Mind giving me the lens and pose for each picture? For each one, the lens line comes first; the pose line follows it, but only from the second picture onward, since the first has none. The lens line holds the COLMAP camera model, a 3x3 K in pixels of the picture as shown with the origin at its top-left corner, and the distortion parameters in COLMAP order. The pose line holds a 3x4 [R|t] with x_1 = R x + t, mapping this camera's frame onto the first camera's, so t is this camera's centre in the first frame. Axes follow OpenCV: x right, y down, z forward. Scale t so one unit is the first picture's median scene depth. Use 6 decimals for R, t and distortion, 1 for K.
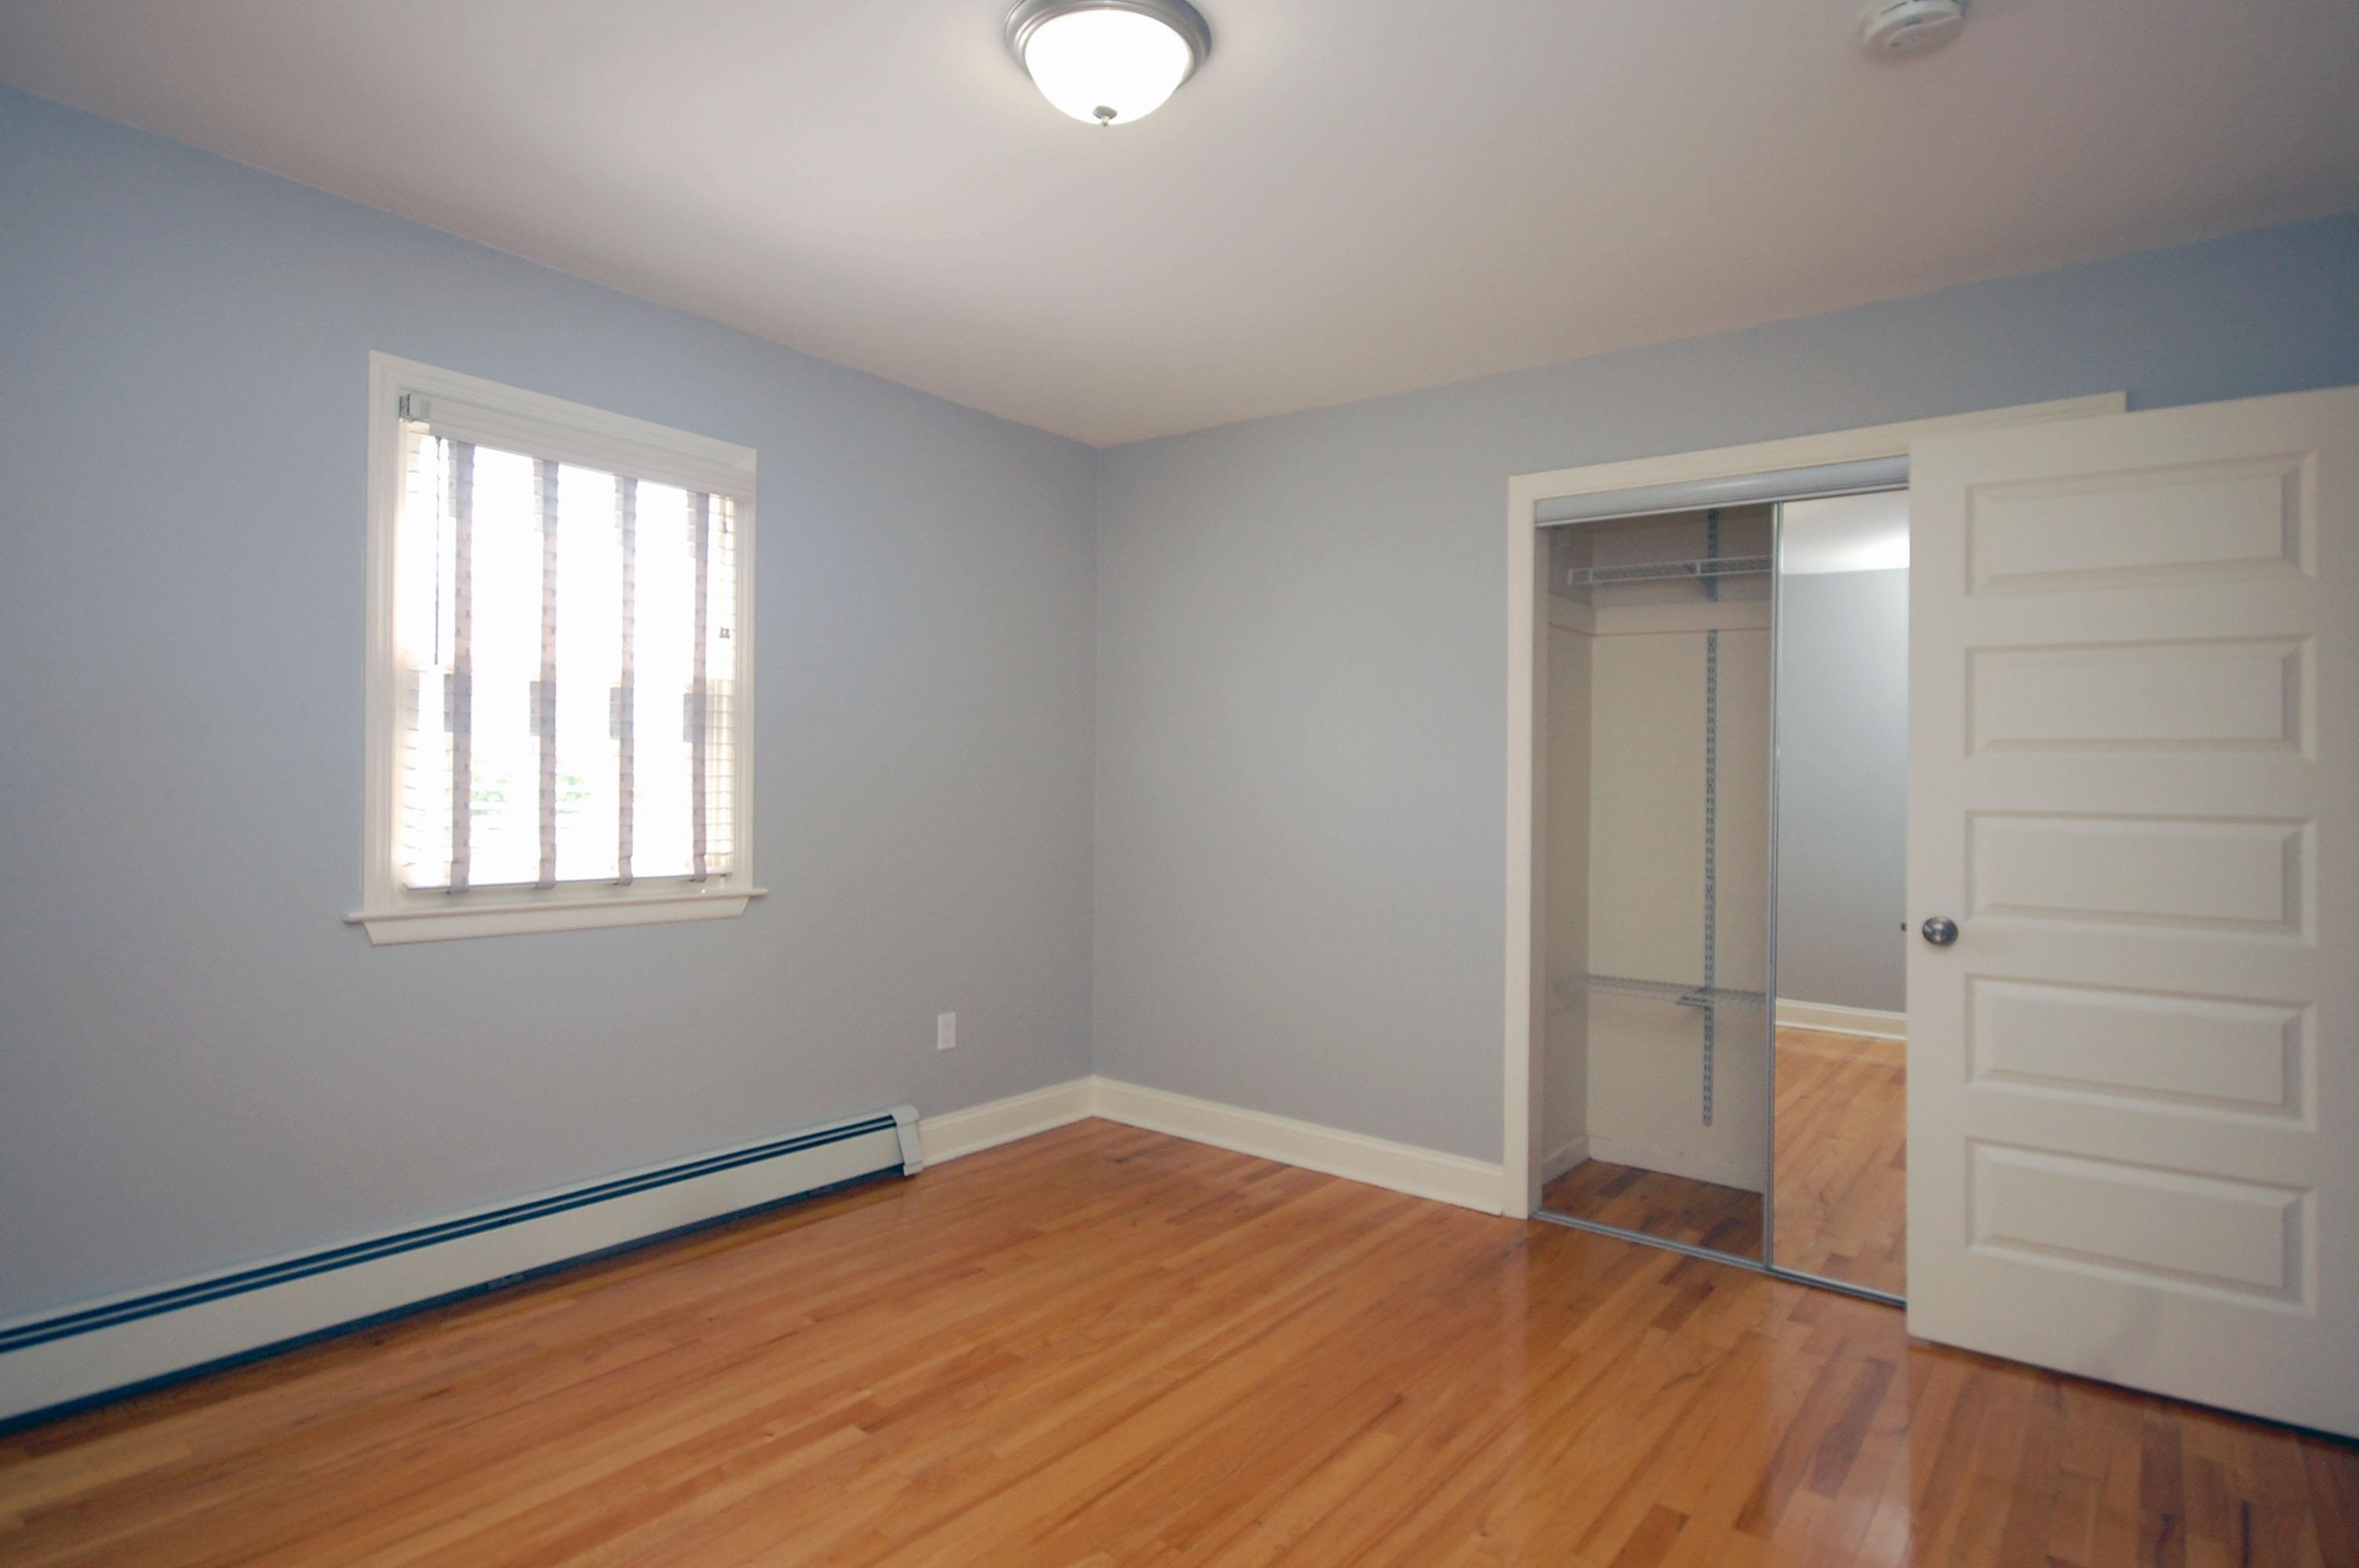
lens RADIAL K [[1277.0, 0, 1179.5], [0, 1277.0, 784.0], [0, 0, 1]] dist [-0.000465, -0.000075]
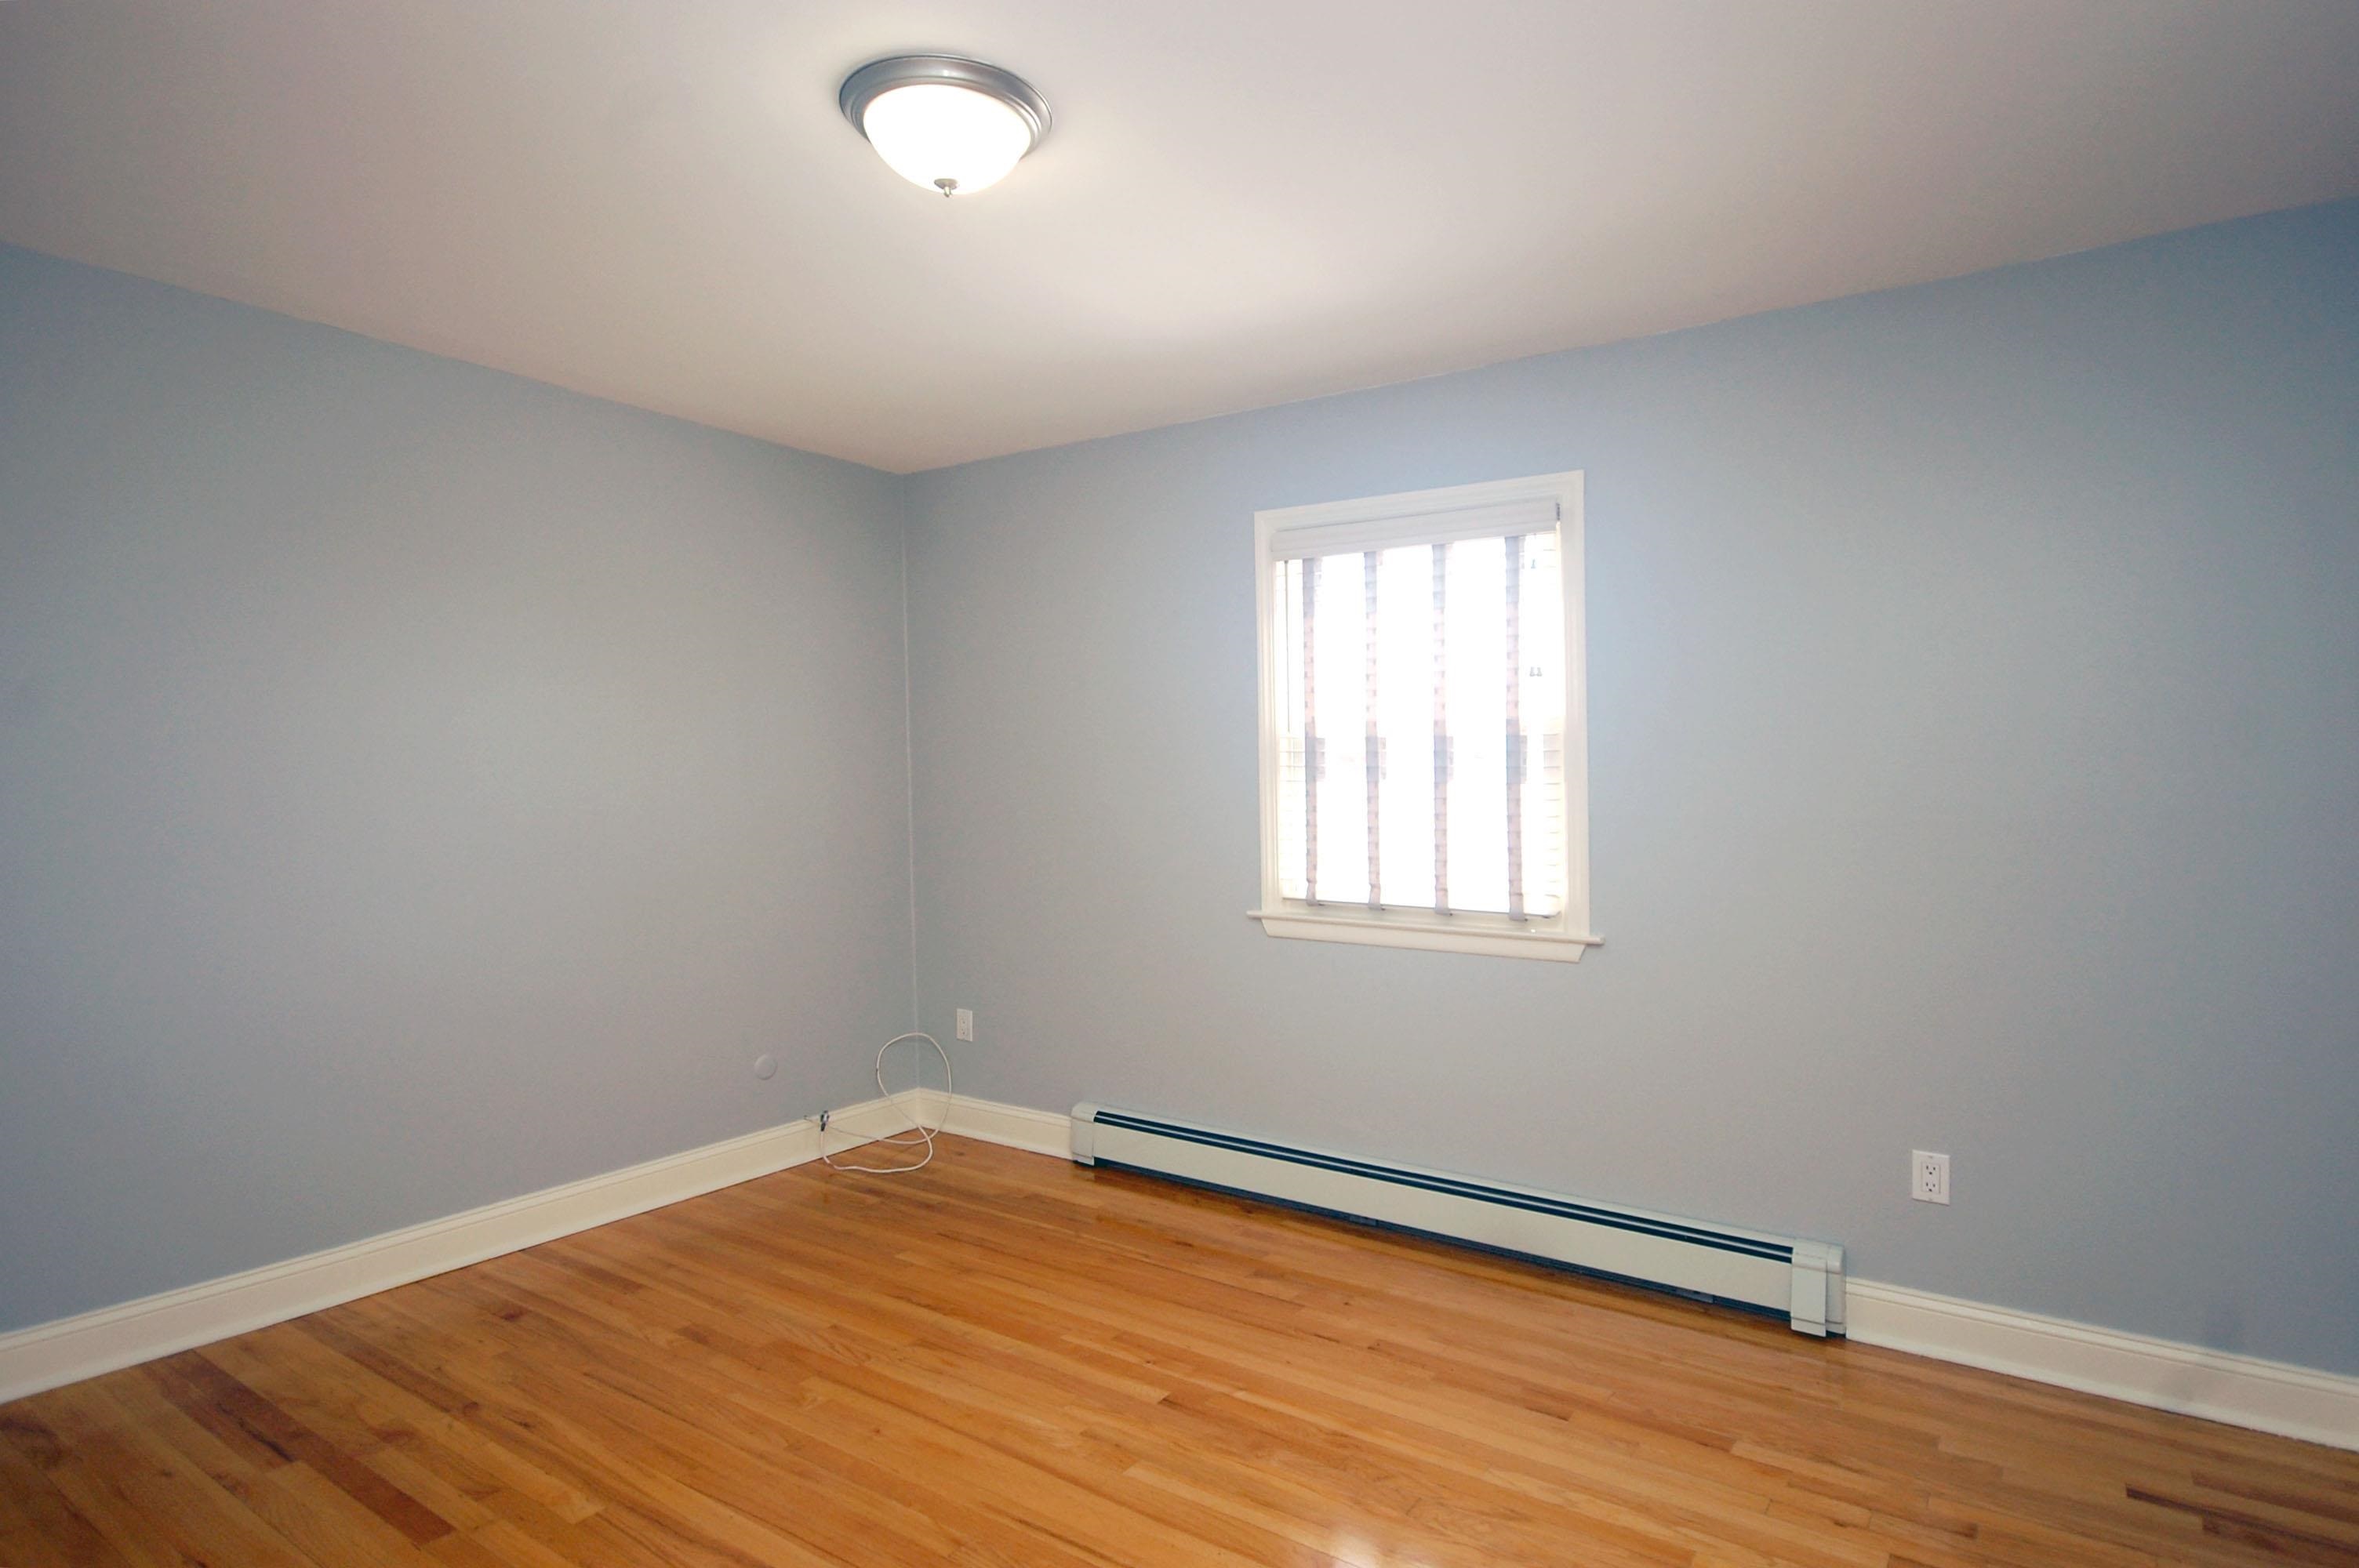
lens RADIAL K [[1195.7, 0, 1181.1], [0, 1195.7, 863.6], [0, 0, 1]] dist [-0.001502, 0.000052]
pose [[0.067764, 0.037456, -0.996998, 0.619643], [-0.010382, 0.999267, 0.036836, -0.000918], [0.997647, 0.007855, 0.068103, 0.747768]]
